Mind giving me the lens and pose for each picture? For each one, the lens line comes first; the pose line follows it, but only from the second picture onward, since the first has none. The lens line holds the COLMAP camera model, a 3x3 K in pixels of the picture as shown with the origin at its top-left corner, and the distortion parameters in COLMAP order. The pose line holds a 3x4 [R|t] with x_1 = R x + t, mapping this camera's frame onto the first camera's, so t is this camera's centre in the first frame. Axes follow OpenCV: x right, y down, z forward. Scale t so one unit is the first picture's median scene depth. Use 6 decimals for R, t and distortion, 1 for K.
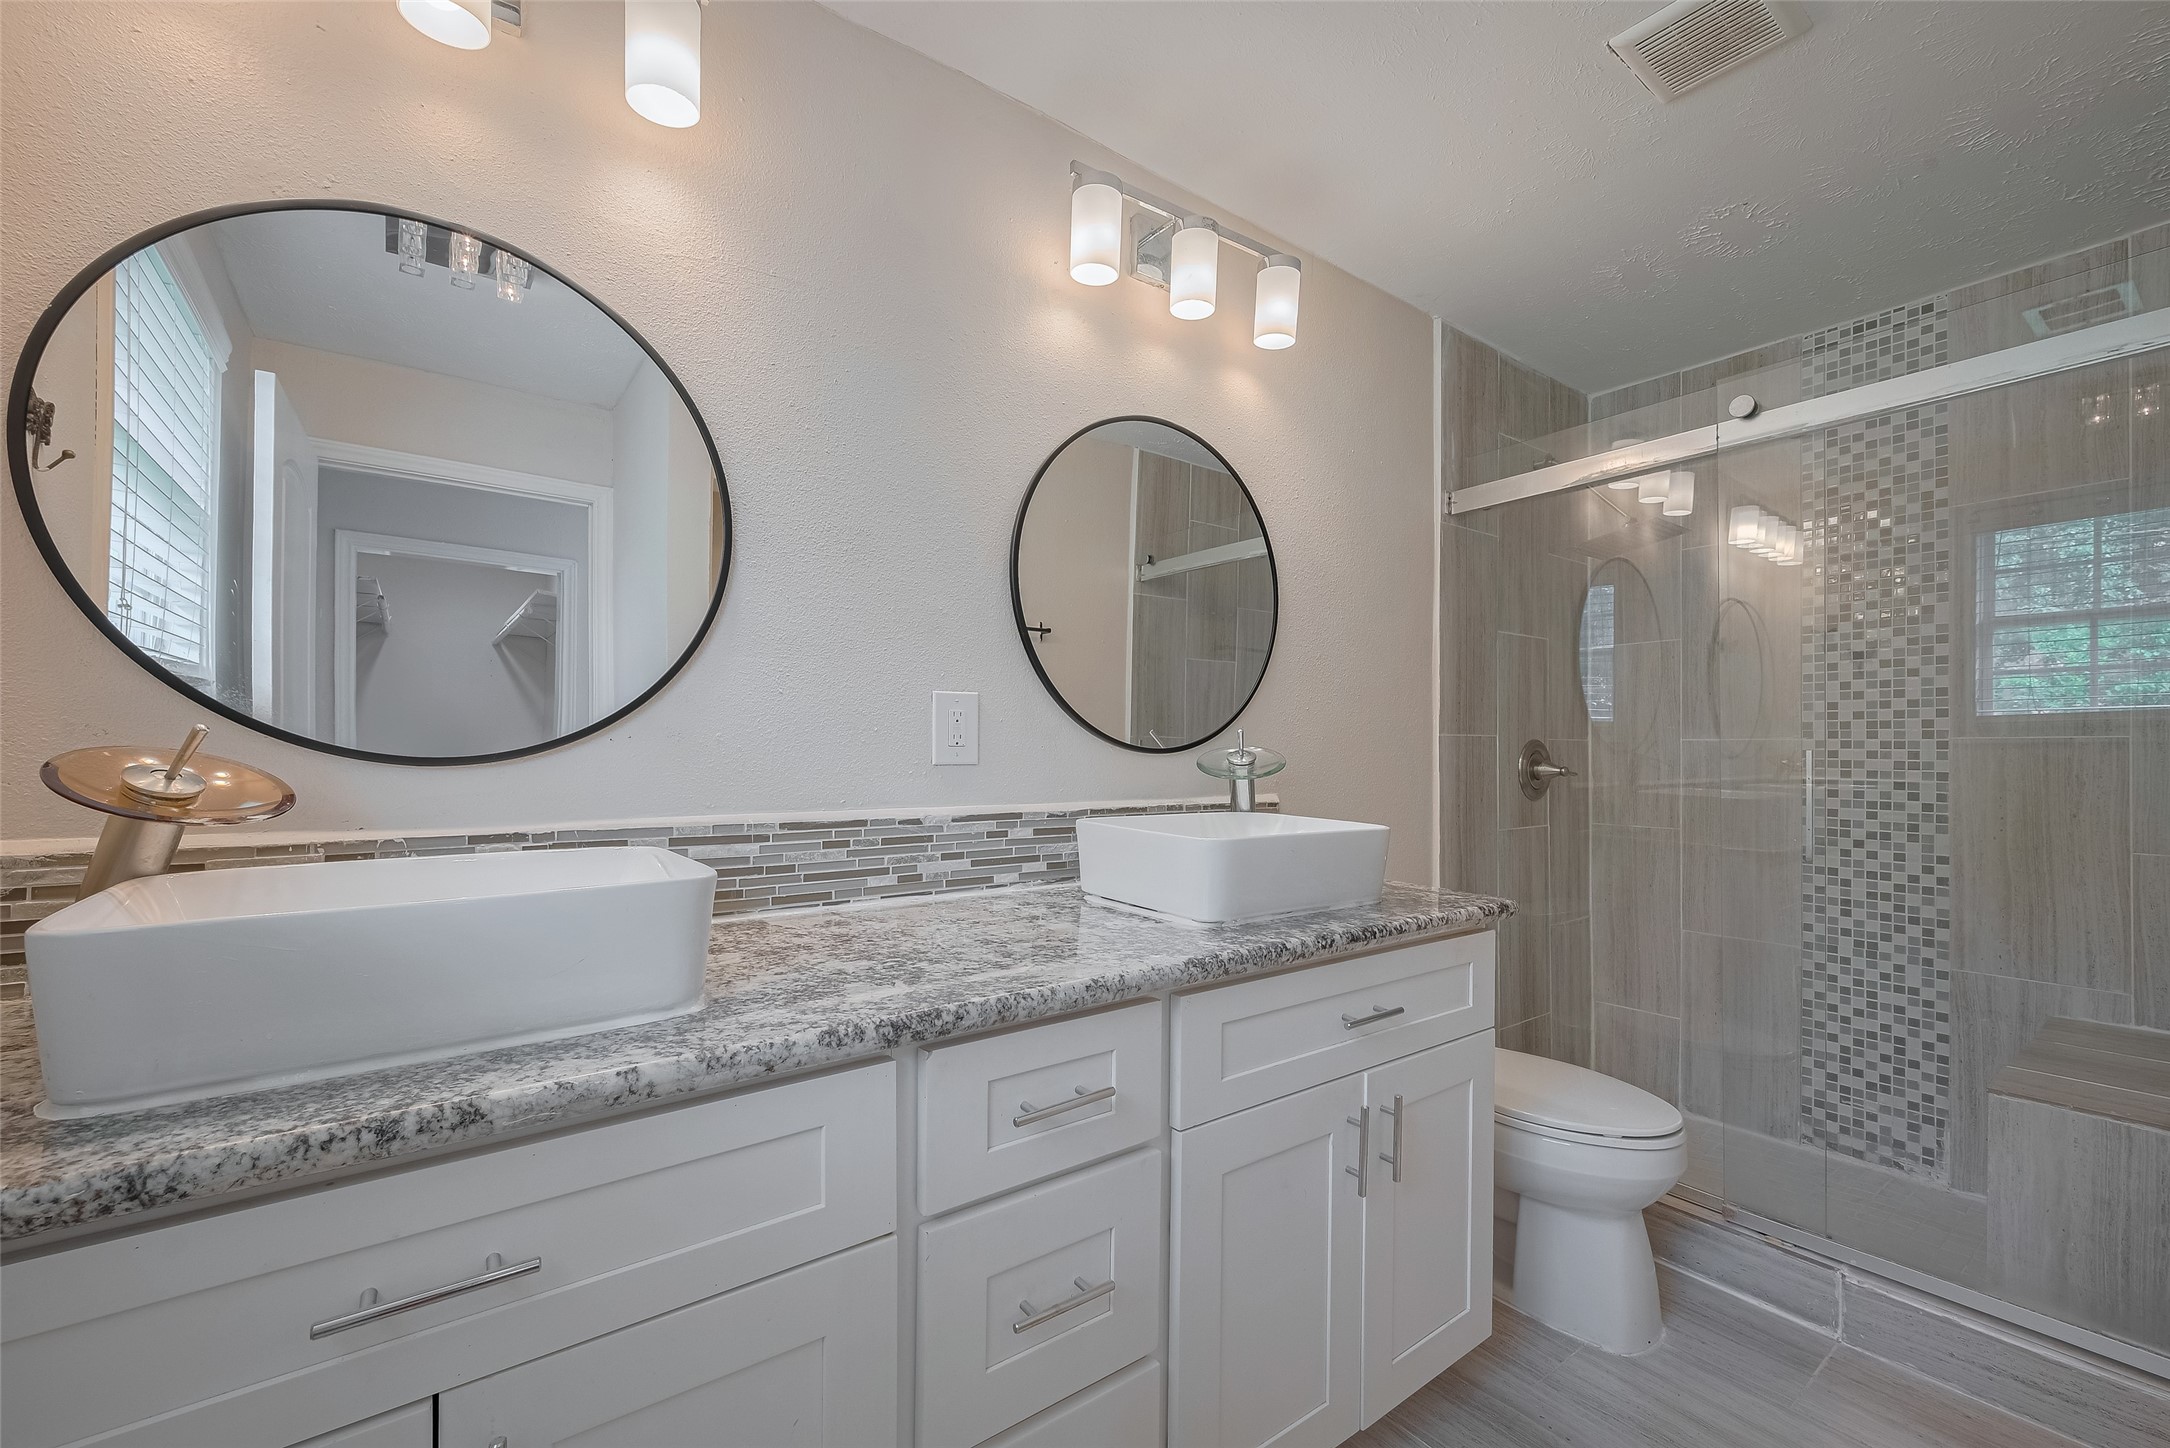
lens RADIAL K [[881.1, 0, 1085.4], [0, 881.1, 746.6], [0, 0, 1]] dist [-0.001818, -0.000289]
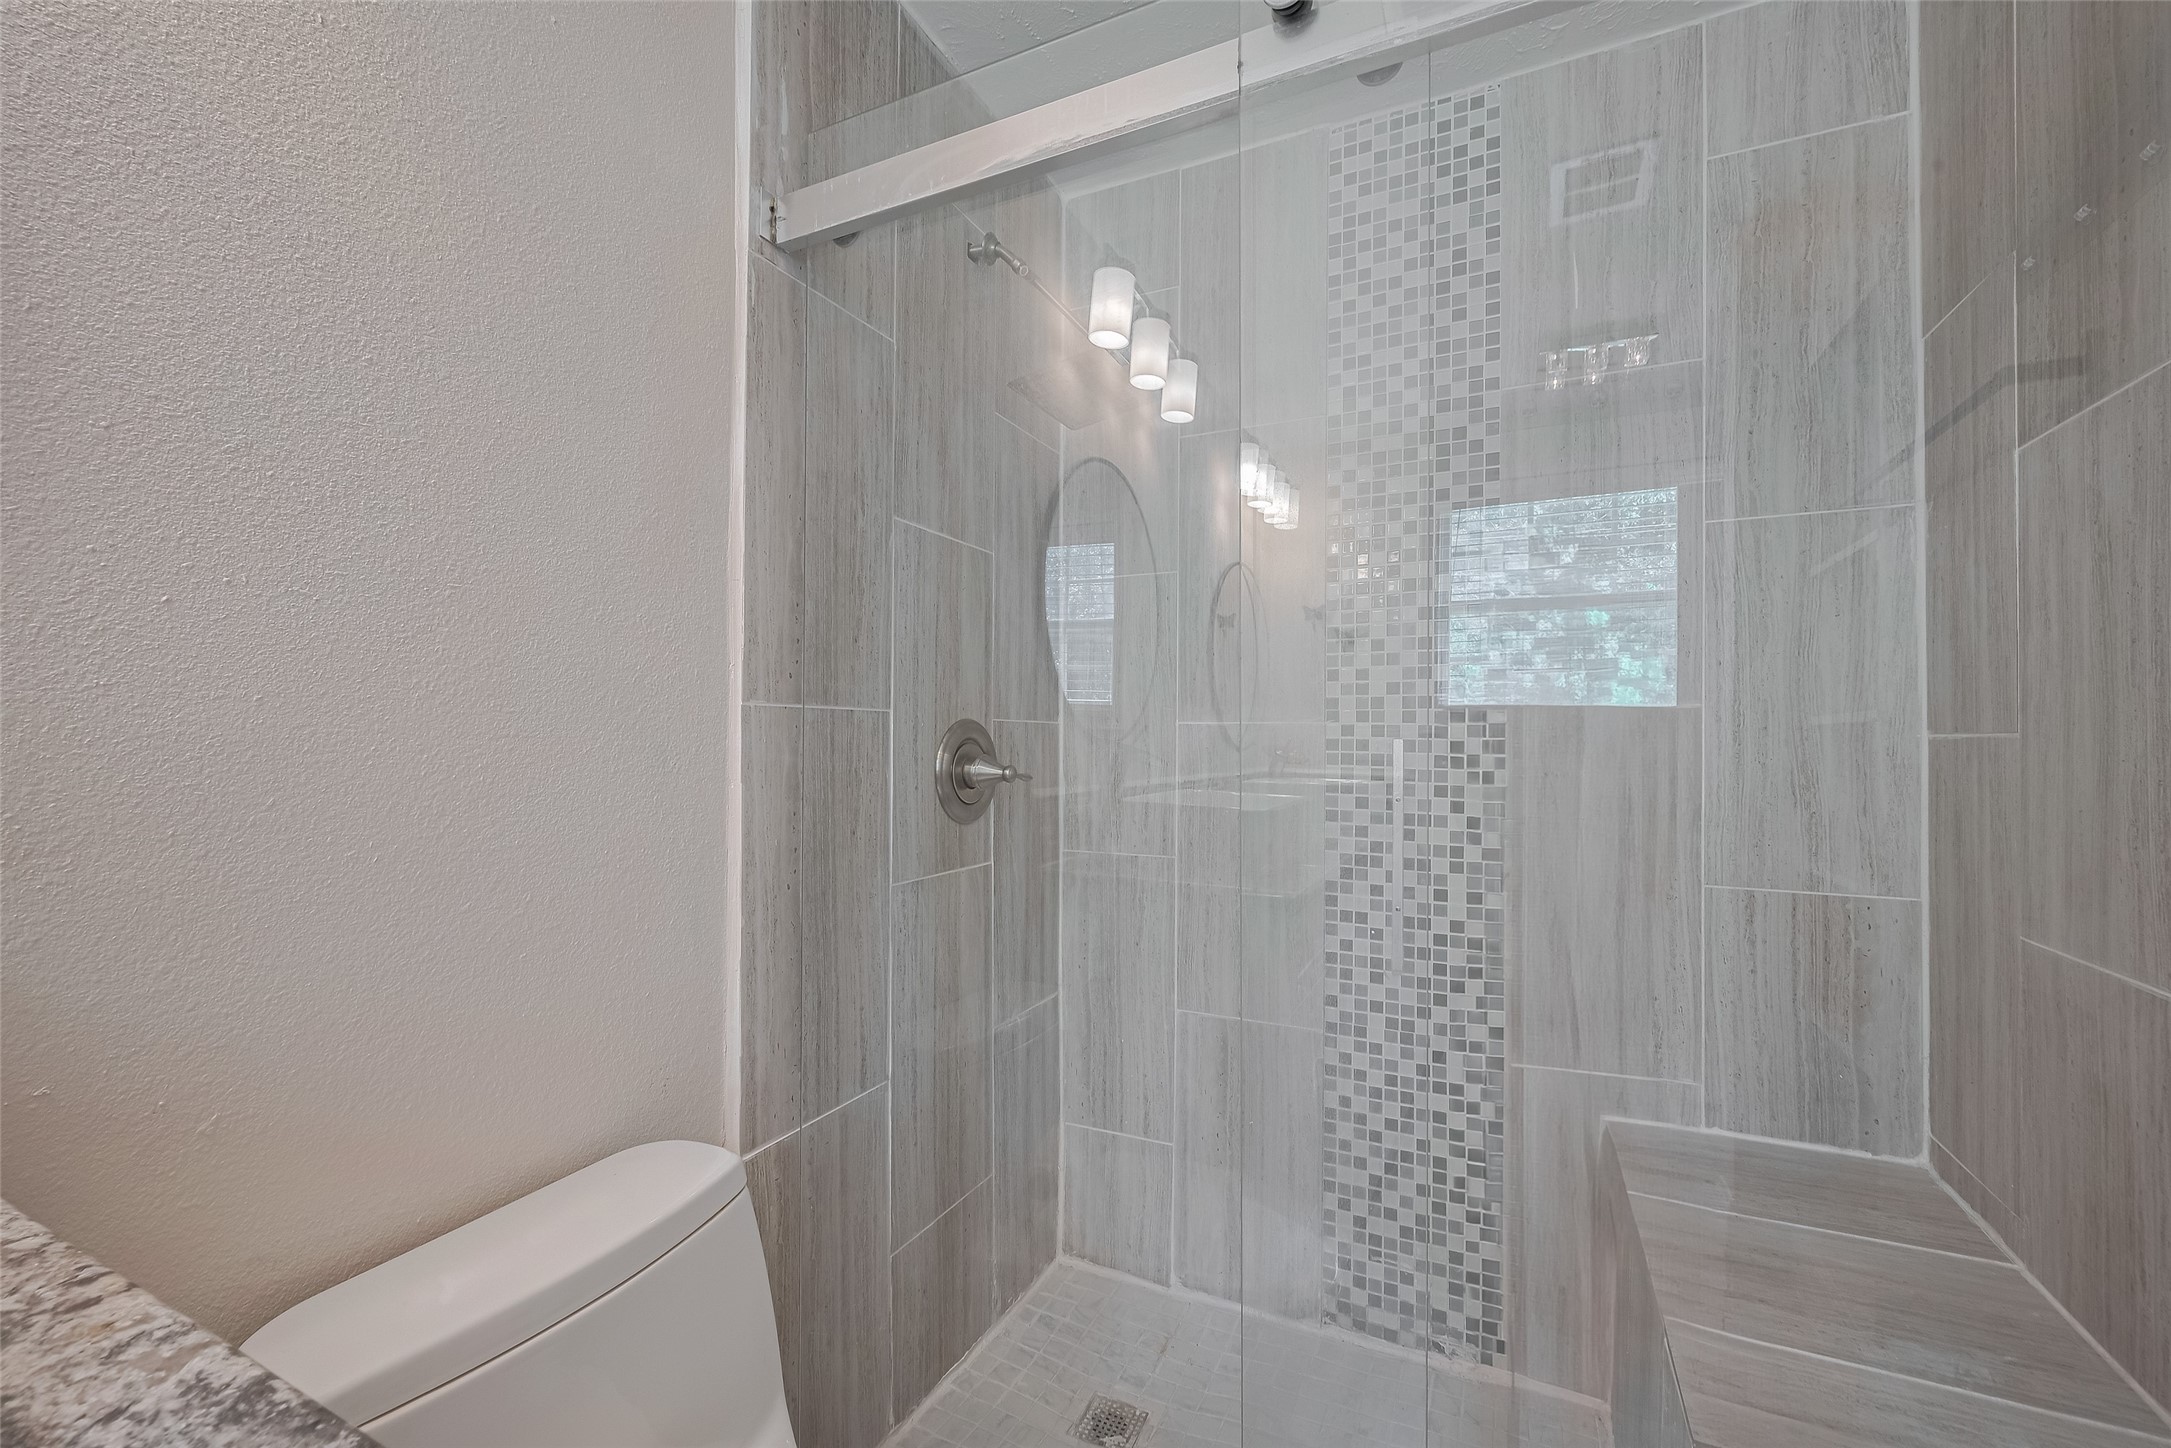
lens RADIAL K [[861.4, 0, 1089.0], [0, 861.4, 735.5], [0, 0, 1]] dist [-0.000036, 0.000152]
pose [[0.884839, 0.006066, 0.465858, 0.357167], [-0.006476, 0.999979, -0.000720, 0.002964], [-0.465852, -0.002380, 0.884859, 0.516489]]
